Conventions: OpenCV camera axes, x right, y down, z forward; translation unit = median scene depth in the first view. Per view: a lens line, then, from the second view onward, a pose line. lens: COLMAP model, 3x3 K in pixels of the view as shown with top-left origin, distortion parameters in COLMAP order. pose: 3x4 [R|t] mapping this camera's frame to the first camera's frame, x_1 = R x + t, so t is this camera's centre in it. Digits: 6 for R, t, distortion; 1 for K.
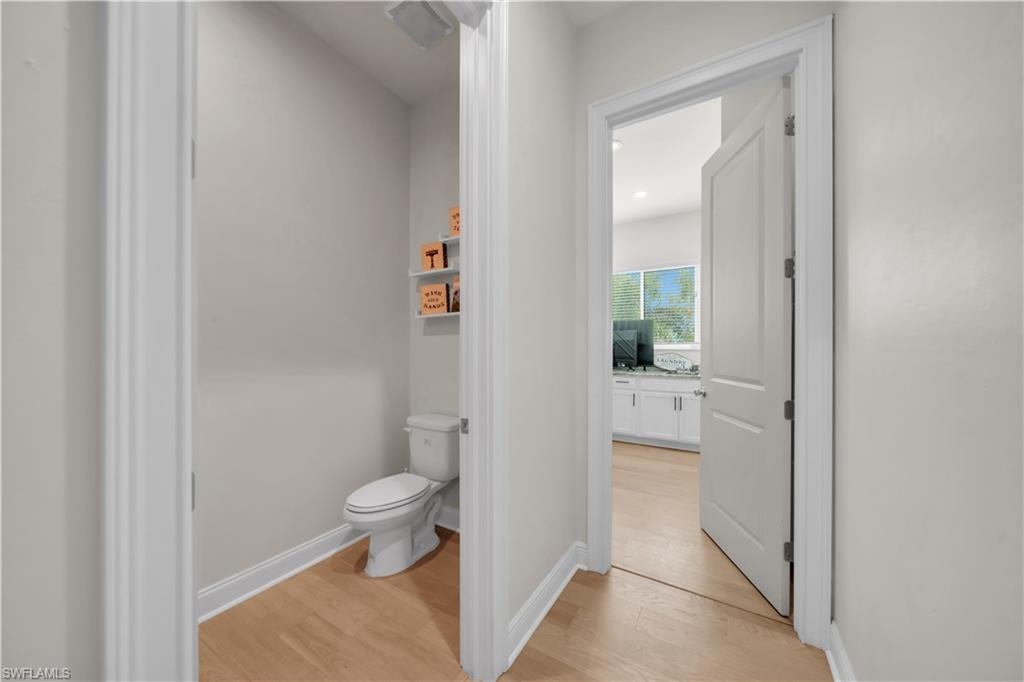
lens RADIAL K [[354.3, 0, 509.8], [0, 354.3, 341.2], [0, 0, 1]] dist [-0.001858, -0.000404]
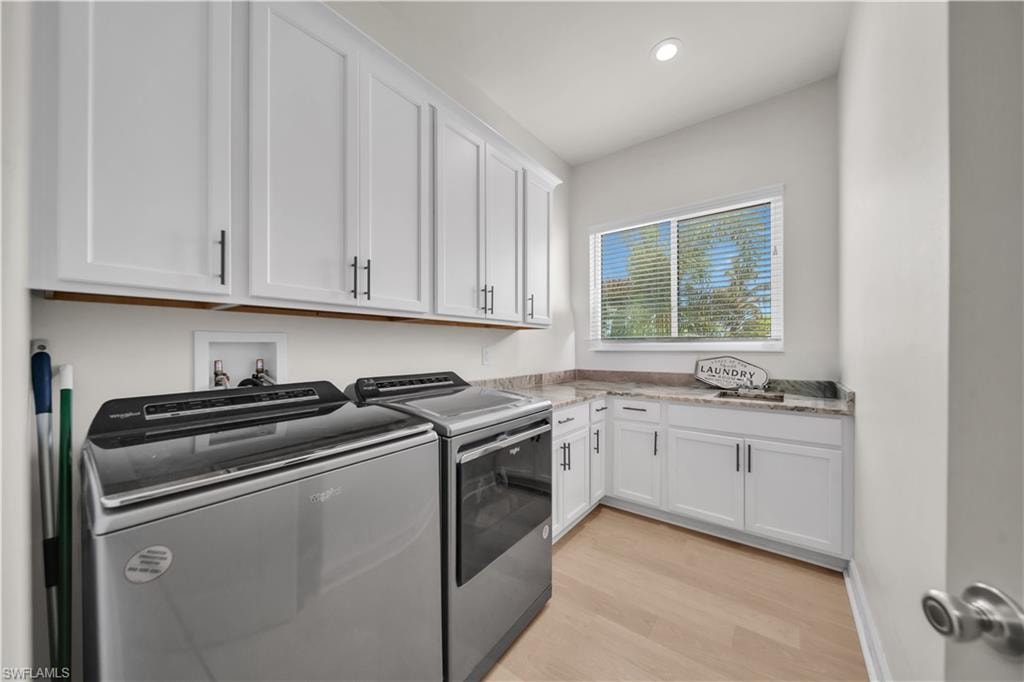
lens RADIAL K [[354.3, 0, 510.9], [0, 354.3, 345.7], [0, 0, 1]] dist [-0.001858, -0.000404]
pose [[0.995345, -0.000452, -0.096378, 0.174940], [0.000767, 0.999994, 0.003236, 0.013846], [0.096376, -0.003295, 0.995340, 0.420611]]
